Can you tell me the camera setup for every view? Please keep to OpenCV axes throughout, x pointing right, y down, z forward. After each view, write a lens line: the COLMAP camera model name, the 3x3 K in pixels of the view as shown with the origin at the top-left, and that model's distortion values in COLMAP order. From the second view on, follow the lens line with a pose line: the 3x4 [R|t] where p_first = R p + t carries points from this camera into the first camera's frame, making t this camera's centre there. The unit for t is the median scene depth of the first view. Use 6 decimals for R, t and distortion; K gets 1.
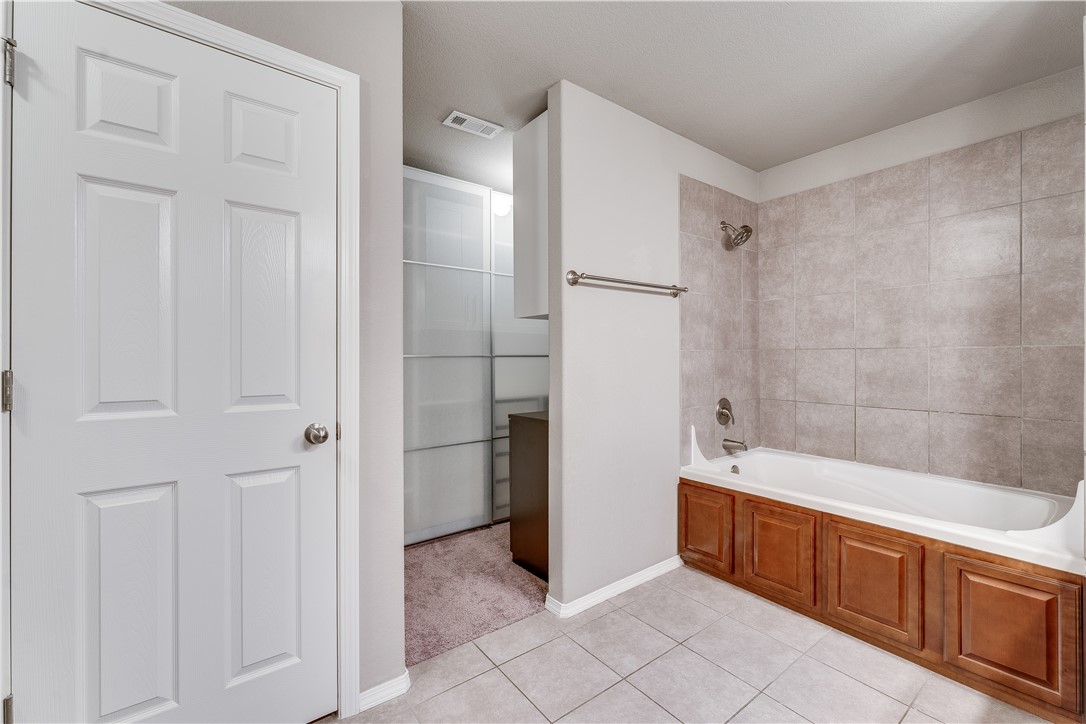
lens RADIAL K [[454.7, 0, 544.5], [0, 454.7, 358.7], [0, 0, 1]] dist [0.001108, 0.000272]
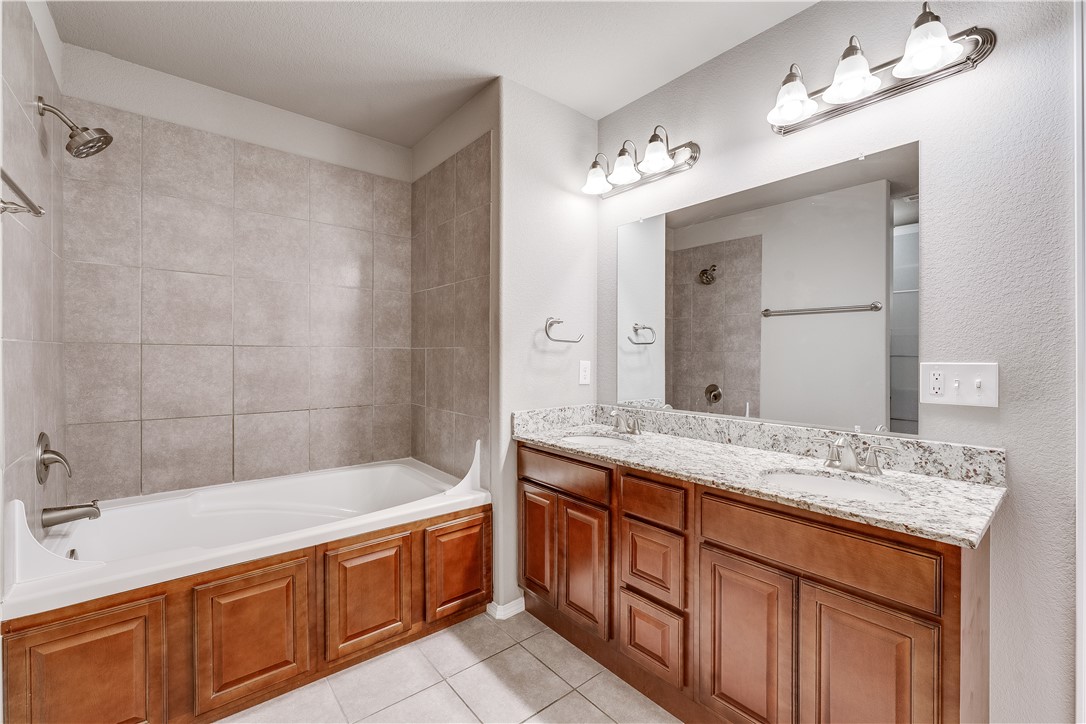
lens RADIAL K [[454.7, 0, 541.6], [0, 454.7, 356.9], [0, 0, 1]] dist [0.001108, 0.000272]
pose [[-0.035418, 0.000451, 0.999372, -0.161832], [-0.001095, 0.999999, -0.000490, -0.001666], [-0.999372, -0.001111, -0.035417, 0.456863]]
